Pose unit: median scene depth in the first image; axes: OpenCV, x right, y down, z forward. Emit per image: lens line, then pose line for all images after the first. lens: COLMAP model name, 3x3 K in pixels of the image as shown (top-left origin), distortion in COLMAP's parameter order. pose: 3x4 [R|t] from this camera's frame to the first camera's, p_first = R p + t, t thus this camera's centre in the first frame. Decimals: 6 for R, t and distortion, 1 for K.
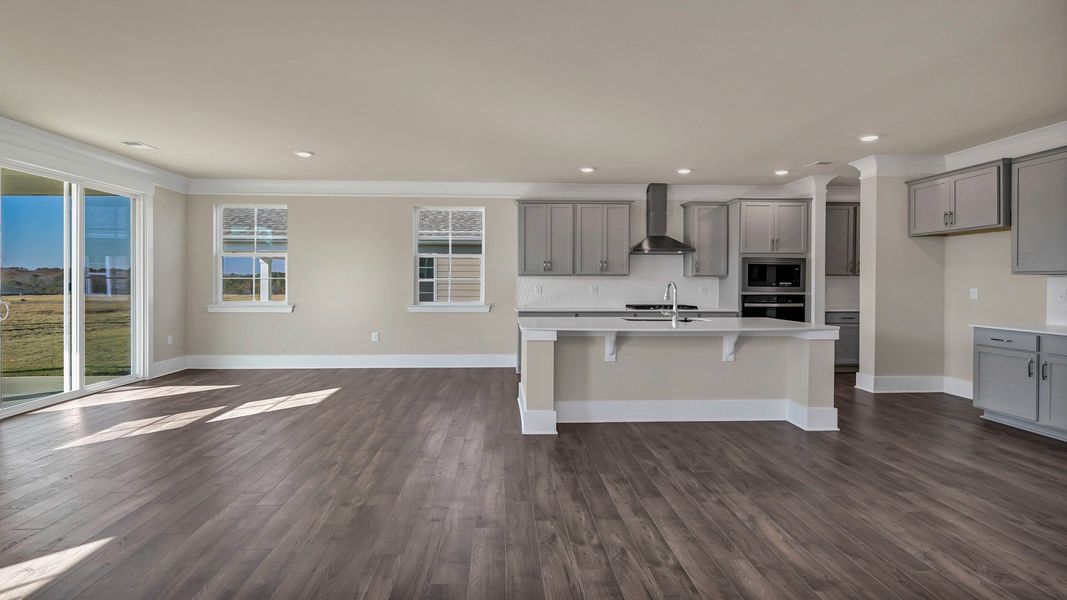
lens RADIAL K [[556.5, 0, 528.0], [0, 556.5, 296.1], [0, 0, 1]] dist [-0.001673, -0.001774]
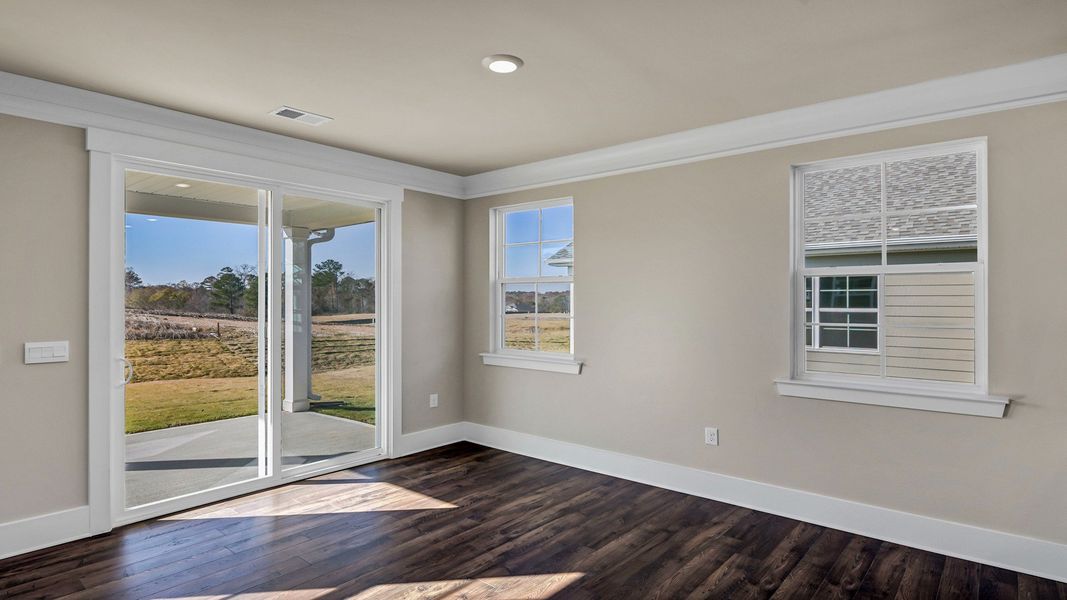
lens RADIAL K [[574.4, 0, 535.3], [0, 574.4, 291.3], [0, 0, 1]] dist [0.007517, 0.001110]
pose [[0.741776, -0.014550, -0.670490, -0.042873], [-0.016752, 0.999051, -0.040213, -0.034308], [0.670438, 0.041061, 0.740828, 0.510686]]
